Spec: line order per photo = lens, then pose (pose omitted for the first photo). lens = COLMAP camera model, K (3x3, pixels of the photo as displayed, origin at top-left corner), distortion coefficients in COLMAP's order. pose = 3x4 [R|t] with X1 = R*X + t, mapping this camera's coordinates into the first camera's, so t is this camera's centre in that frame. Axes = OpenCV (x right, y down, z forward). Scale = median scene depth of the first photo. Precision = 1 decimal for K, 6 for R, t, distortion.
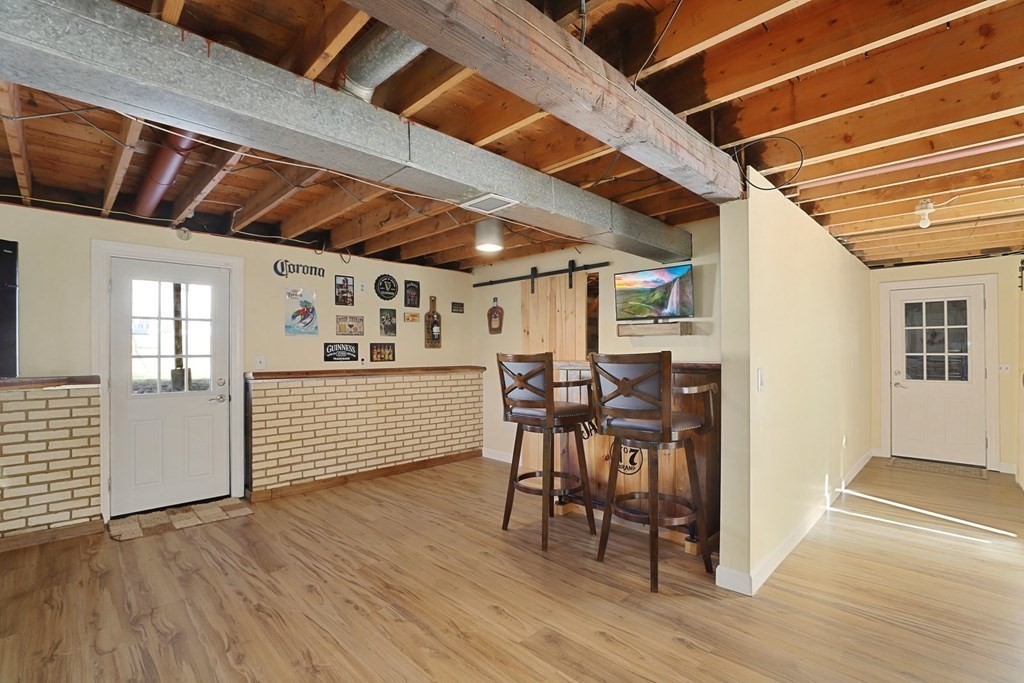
lens RADIAL K [[473.6, 0, 507.9], [0, 473.6, 346.7], [0, 0, 1]] dist [-0.026382, 0.011390]
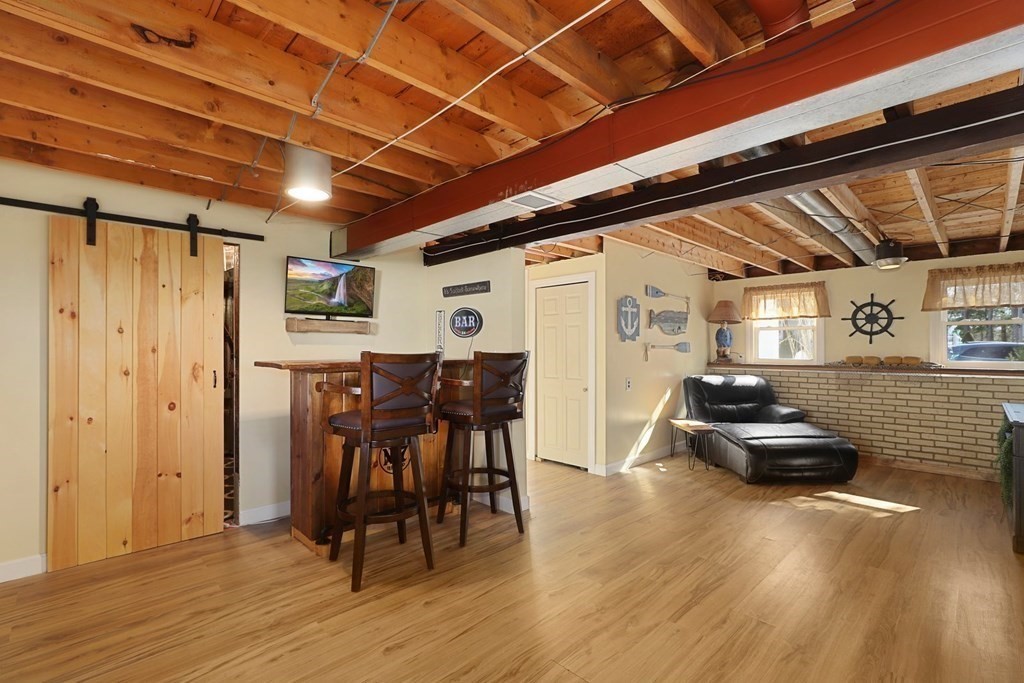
lens RADIAL K [[473.6, 0, 509.4], [0, 473.6, 339.6], [0, 0, 1]] dist [-0.026382, 0.011390]
pose [[-0.008887, 0.021180, 0.999736, -0.644565], [-0.011015, 0.999713, -0.021278, 0.006618], [-0.999900, -0.011201, -0.008651, 0.662466]]
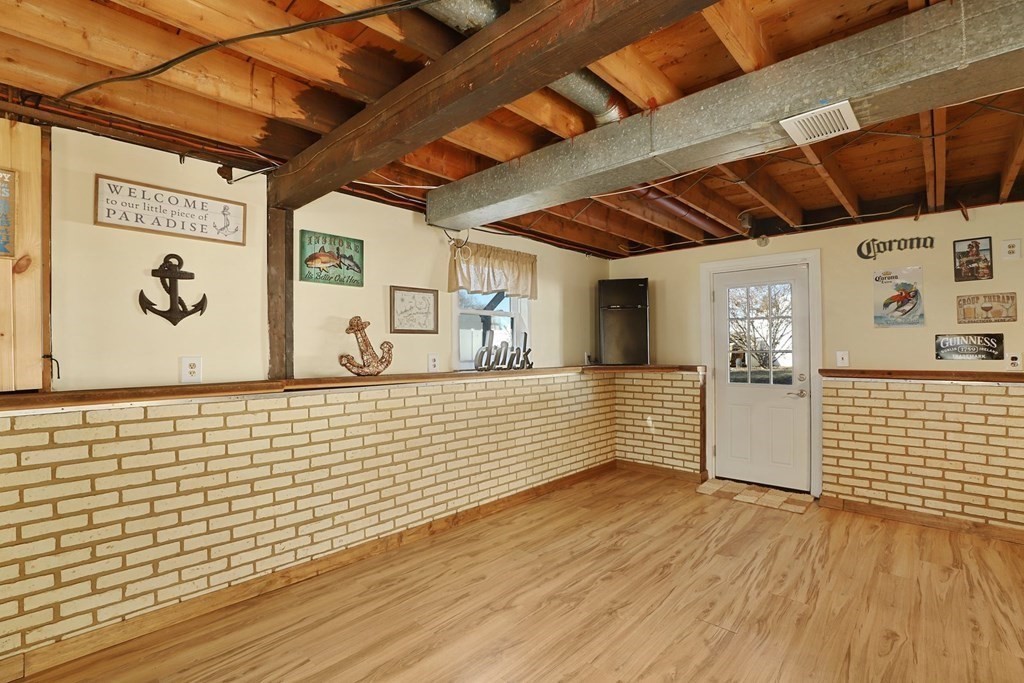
lens RADIAL K [[473.6, 0, 508.0], [0, 473.6, 347.3], [0, 0, 1]] dist [-0.026382, 0.011390]
pose [[0.050892, -0.003533, -0.998698, 0.376060], [0.016068, 0.999867, -0.002718, 0.003337], [0.998575, -0.015909, 0.050942, 0.328471]]
